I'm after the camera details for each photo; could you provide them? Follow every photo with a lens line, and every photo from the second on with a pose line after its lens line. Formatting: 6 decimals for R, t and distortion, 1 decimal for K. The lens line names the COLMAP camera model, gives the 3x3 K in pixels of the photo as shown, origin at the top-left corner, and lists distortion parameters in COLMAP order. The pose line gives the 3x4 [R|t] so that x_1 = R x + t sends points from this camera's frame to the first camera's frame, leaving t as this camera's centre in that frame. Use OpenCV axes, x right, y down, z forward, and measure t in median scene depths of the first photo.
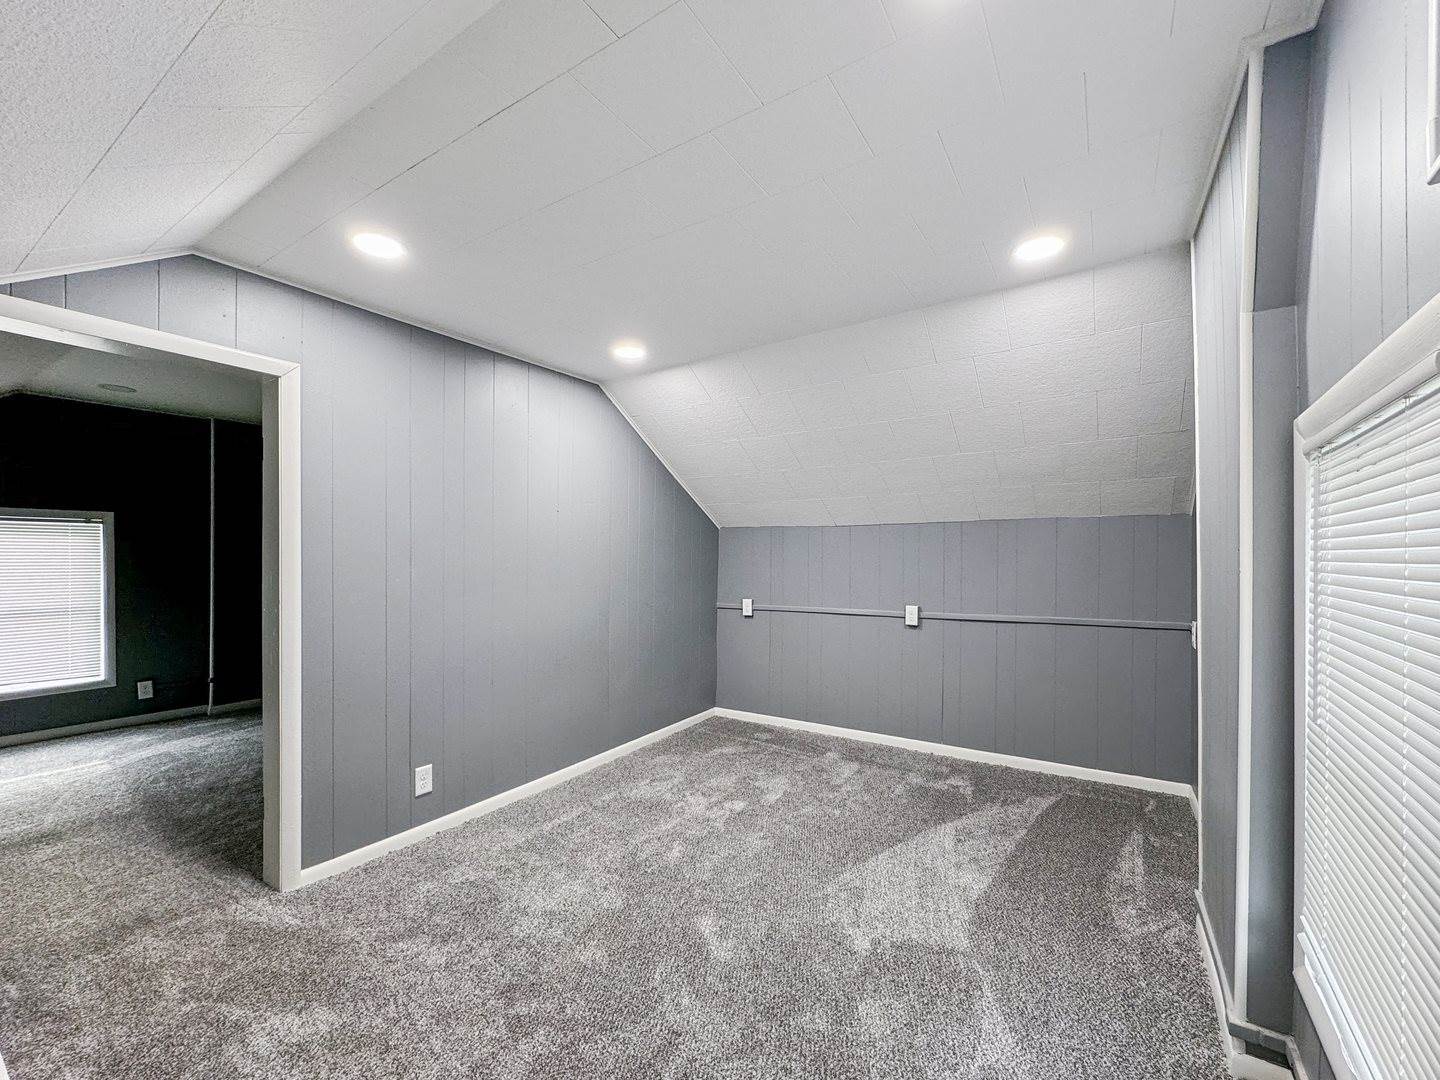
lens RADIAL K [[582.5, 0, 720.0], [0, 582.5, 540.0], [0, 0, 1]] dist [-0.001670, 0.000120]
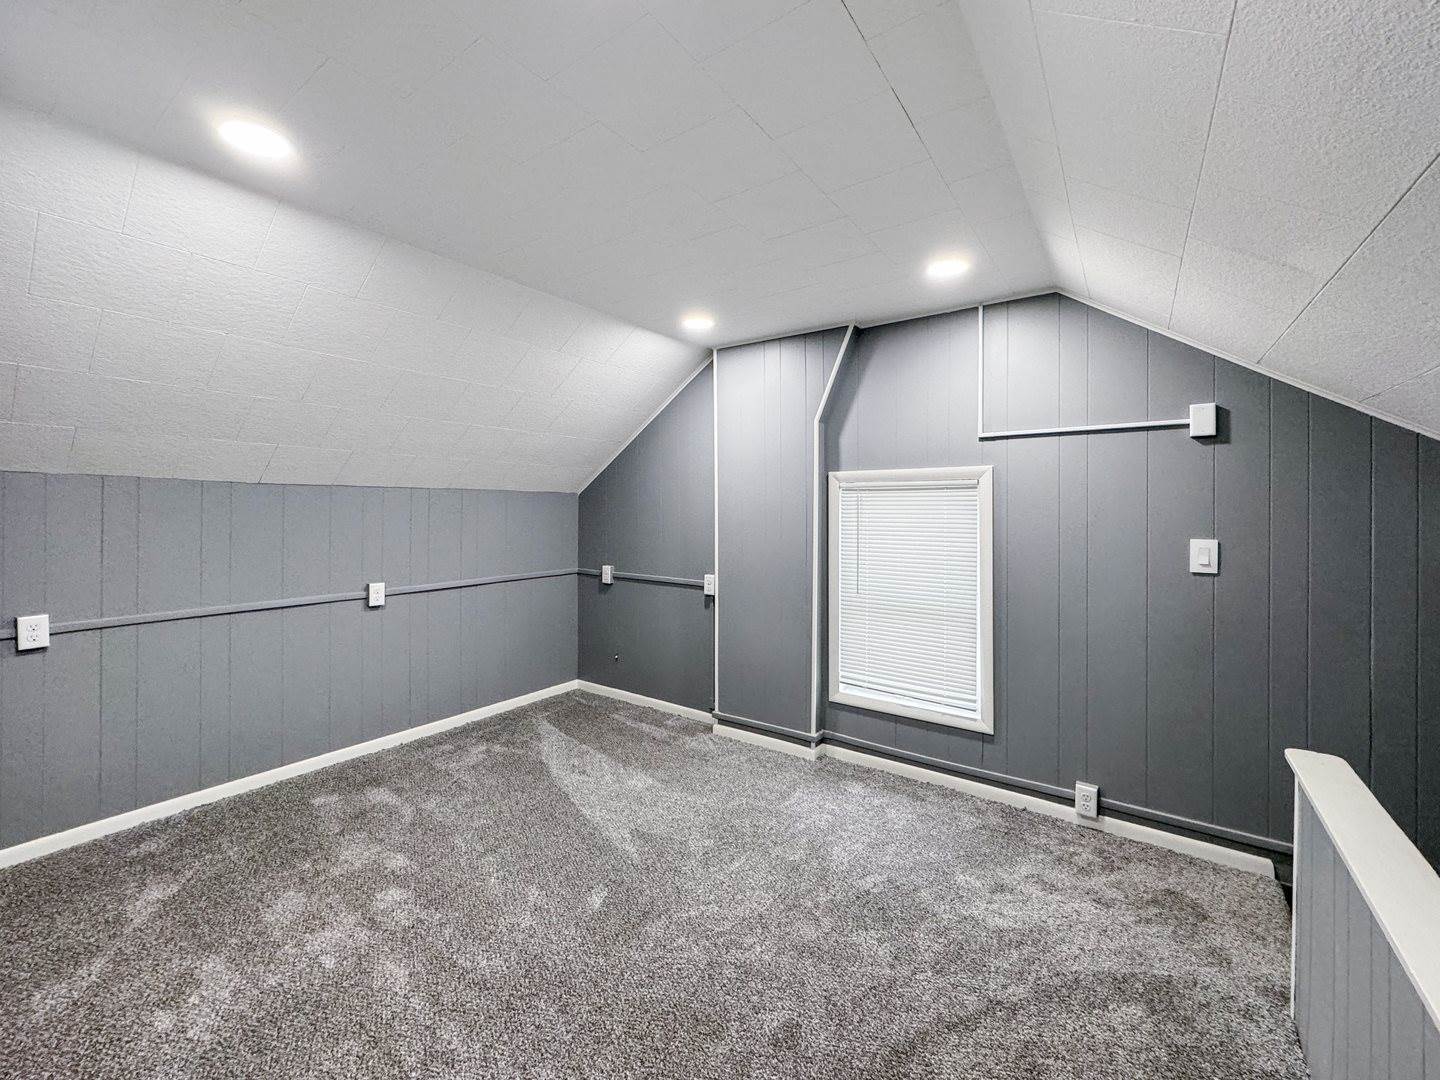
lens RADIAL K [[582.5, 0, 720.0], [0, 582.5, 540.0], [0, 0, 1]] dist [-0.001670, 0.000120]
pose [[0.061620, -0.045646, 0.997055, -0.562267], [-0.026333, 0.998532, 0.047341, 0.000660], [-0.997752, -0.029173, 0.060327, 0.552693]]
